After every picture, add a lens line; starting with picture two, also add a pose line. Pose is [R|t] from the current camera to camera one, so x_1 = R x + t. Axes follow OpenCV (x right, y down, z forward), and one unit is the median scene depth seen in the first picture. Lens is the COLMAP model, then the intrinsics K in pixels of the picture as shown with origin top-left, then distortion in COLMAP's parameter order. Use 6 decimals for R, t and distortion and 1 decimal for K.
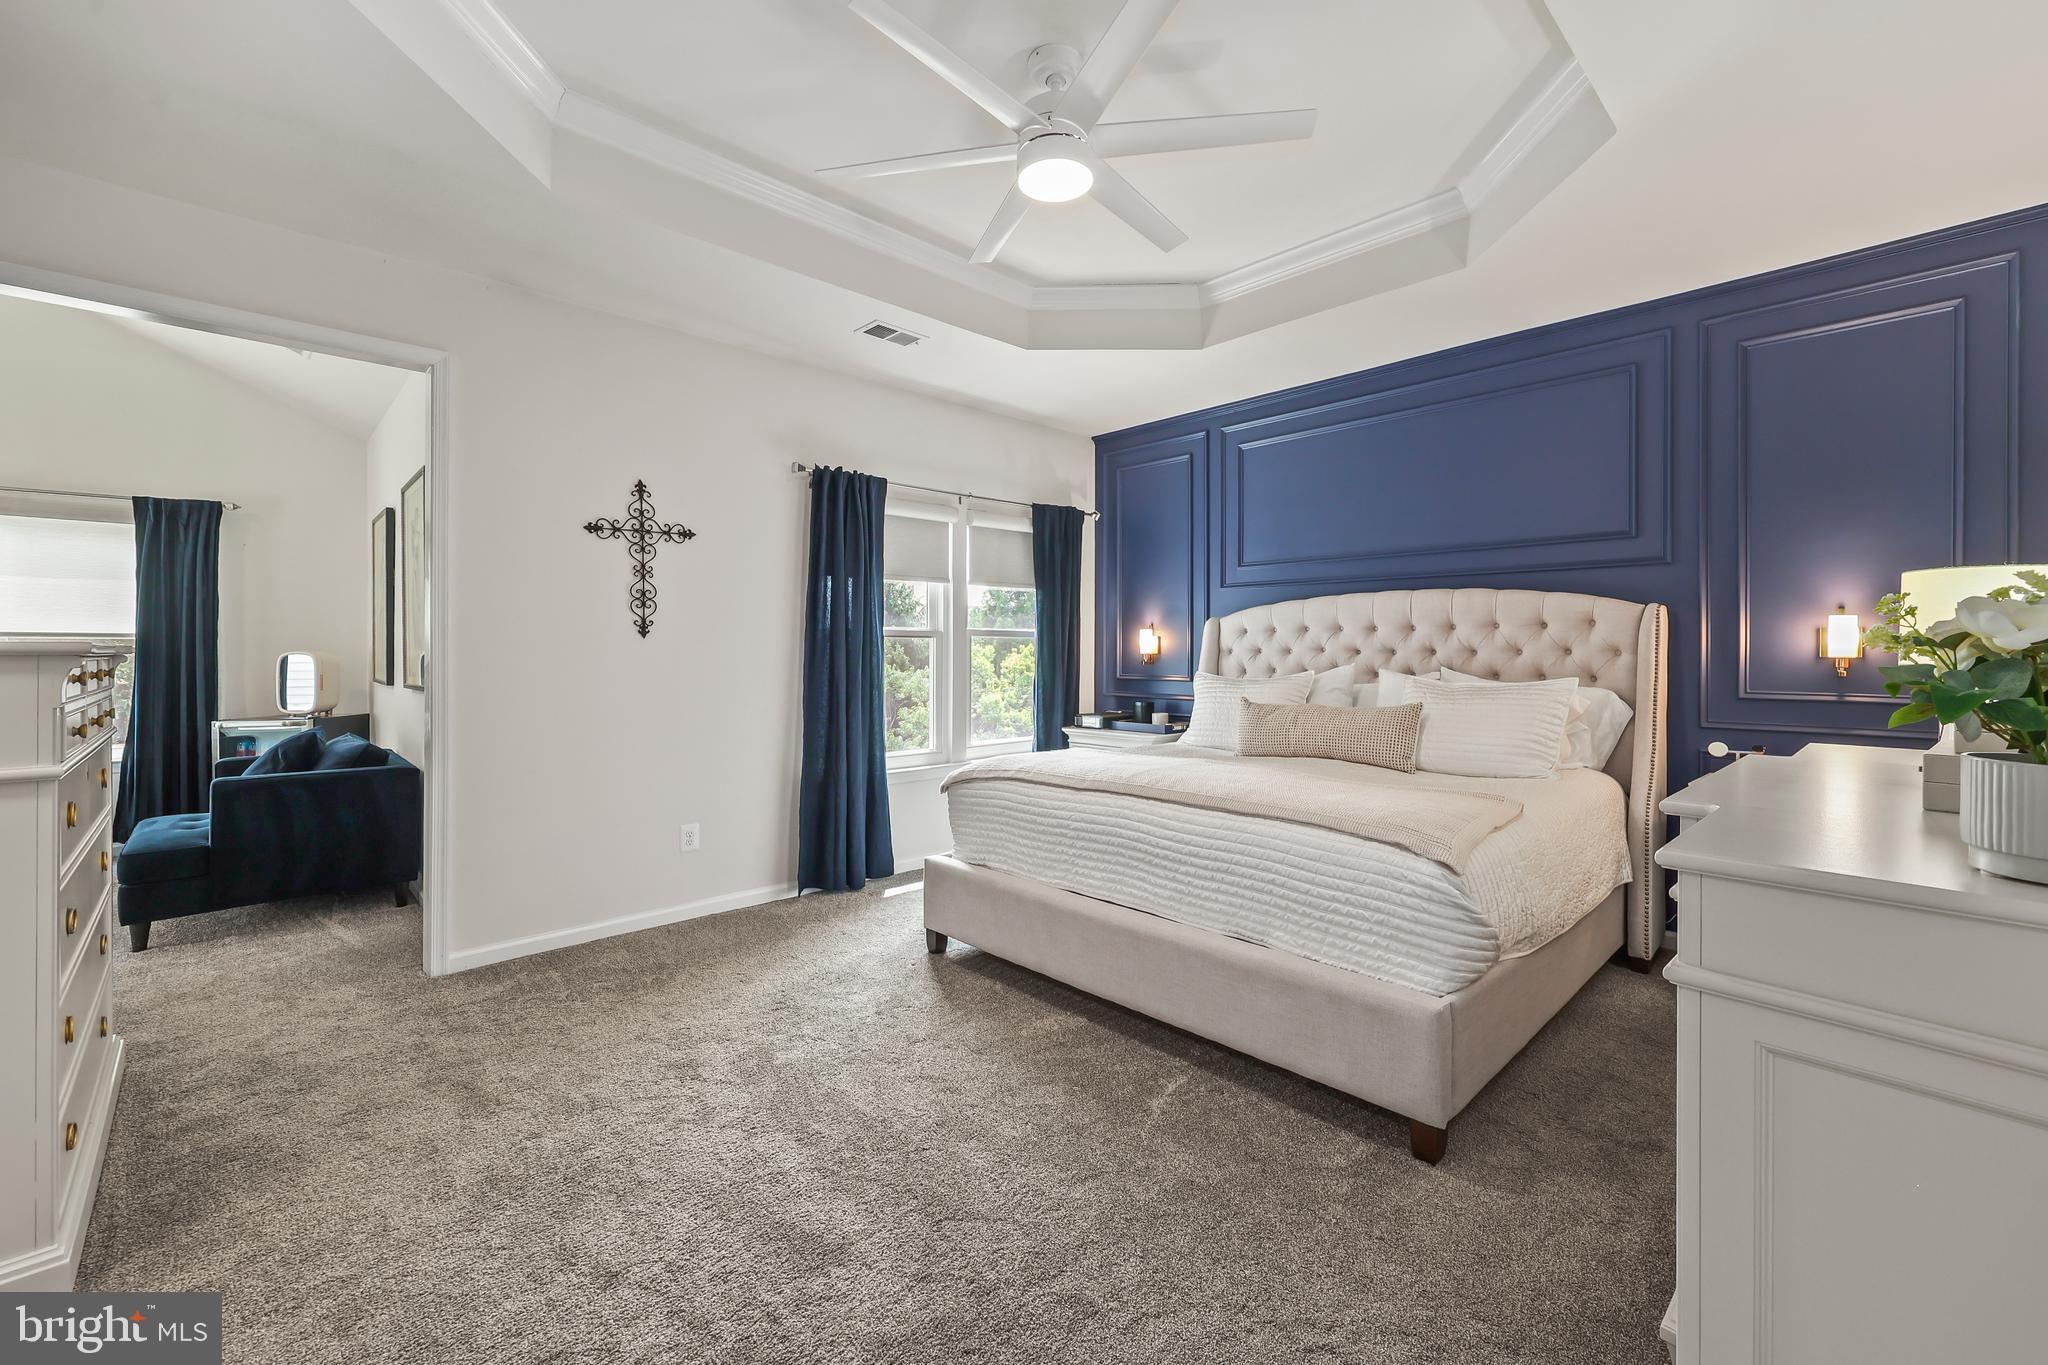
lens RADIAL K [[841.8, 0, 1028.9], [0, 841.8, 651.3], [0, 0, 1]] dist [0.000476, 0.000040]
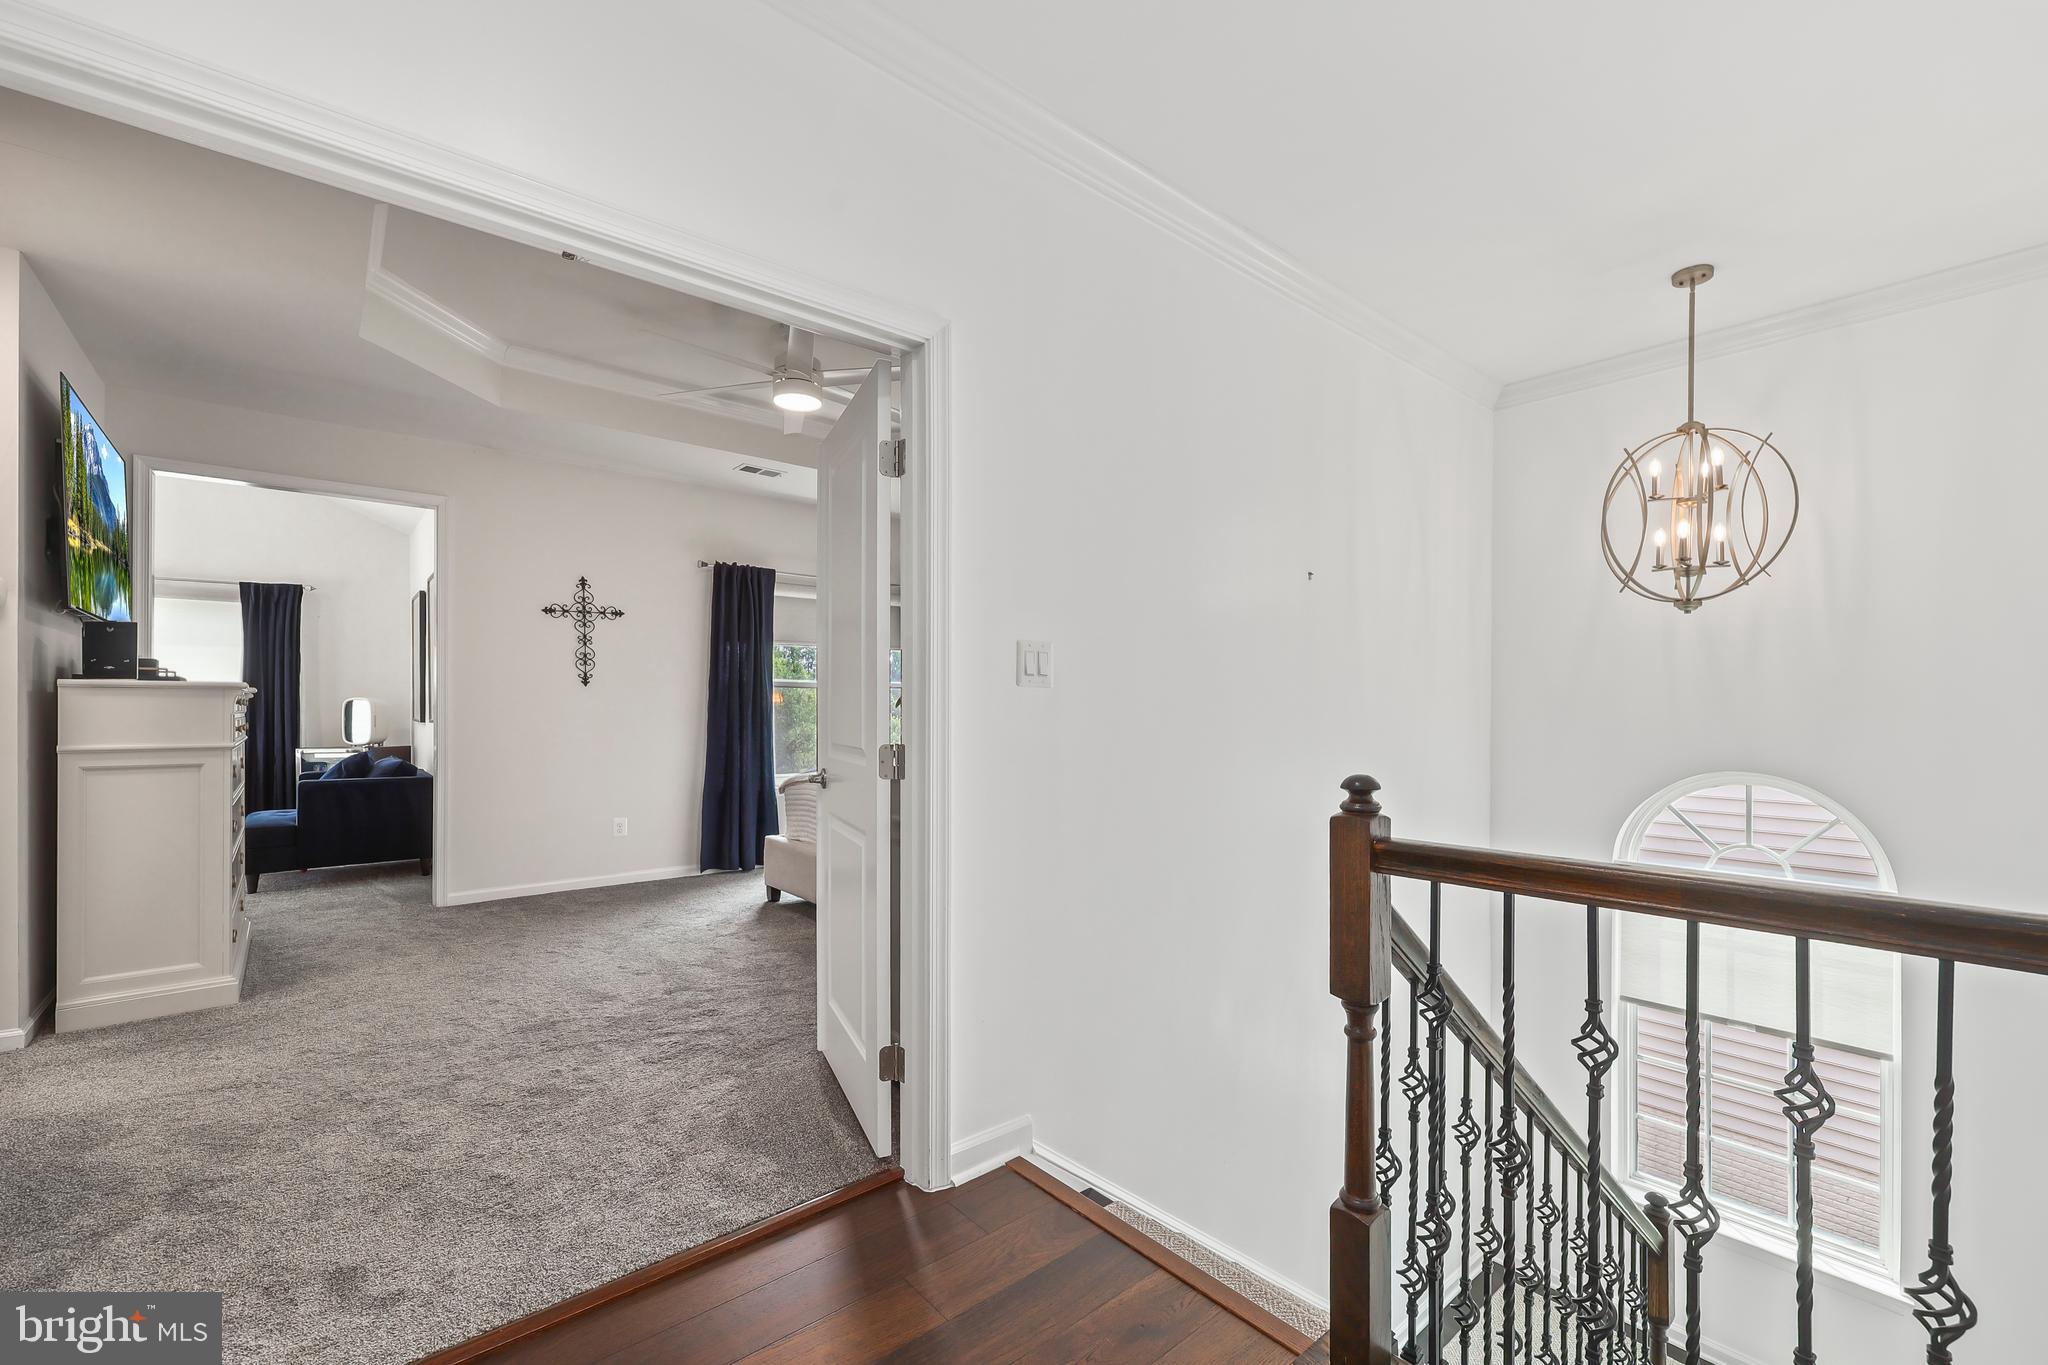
lens RADIAL K [[833.8, 0, 1025.7], [0, 833.8, 709.3], [0, 0, 1]] dist [0.000527, -0.000047]
pose [[0.998891, 0.002837, -0.047003, 0.327728], [-0.002700, 0.999992, 0.002987, 0.015742], [0.047012, -0.002856, 0.998890, -0.352002]]
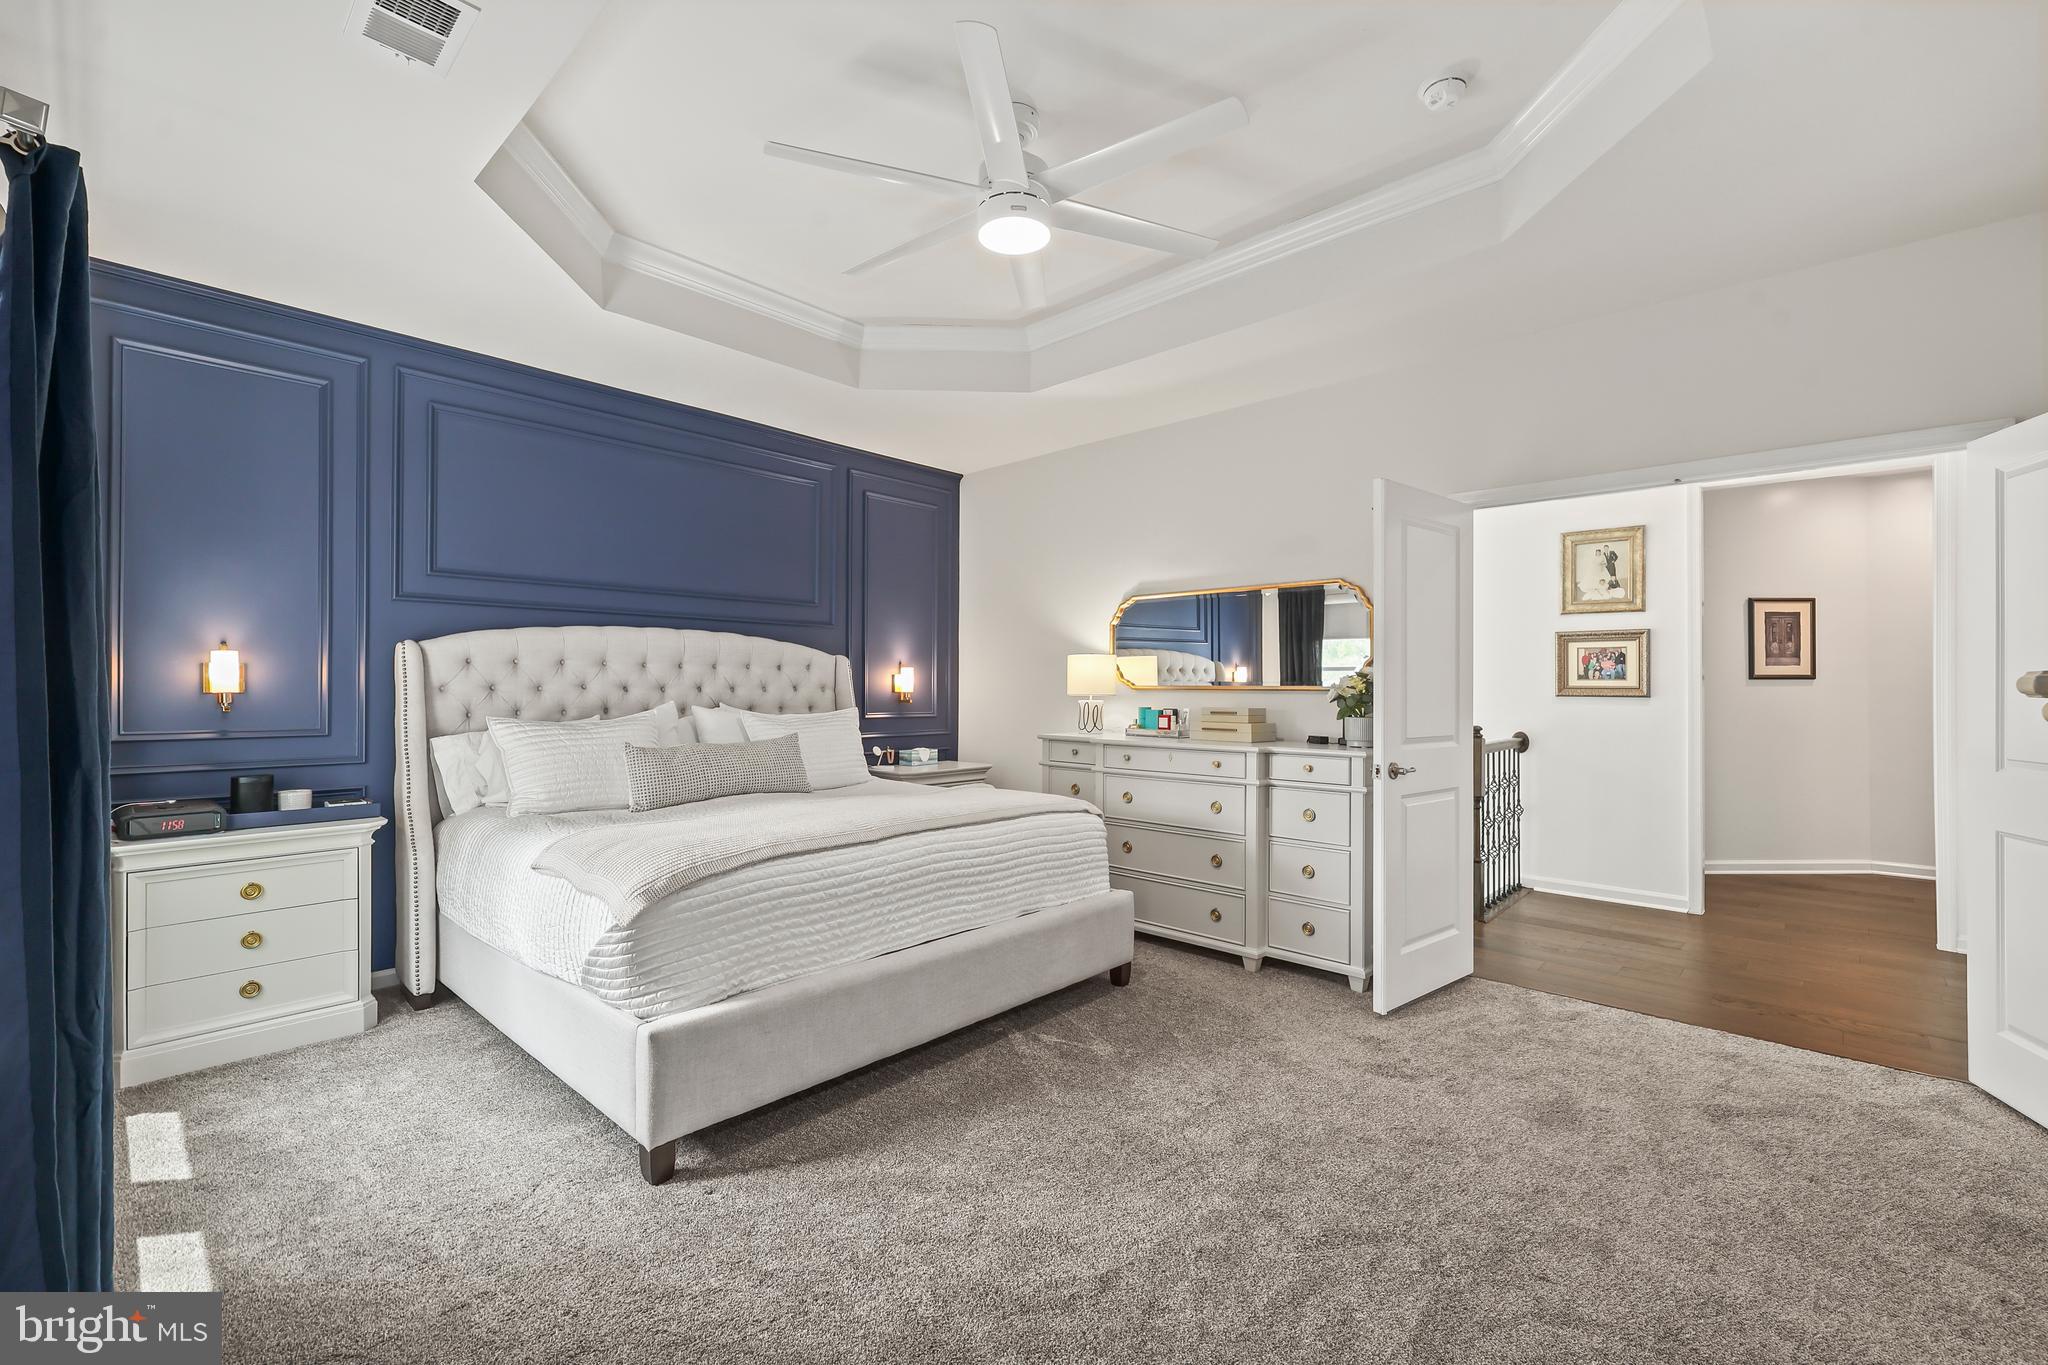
lens RADIAL K [[846.5, 0, 1034.0], [0, 846.5, 694.2], [0, 0, 1]] dist [-0.000344, -0.000008]
pose [[-0.055559, -0.008231, 0.998421, -0.762078], [-0.001234, 0.999966, 0.008175, -0.002026], [-0.998455, -0.000778, -0.055567, 0.782413]]
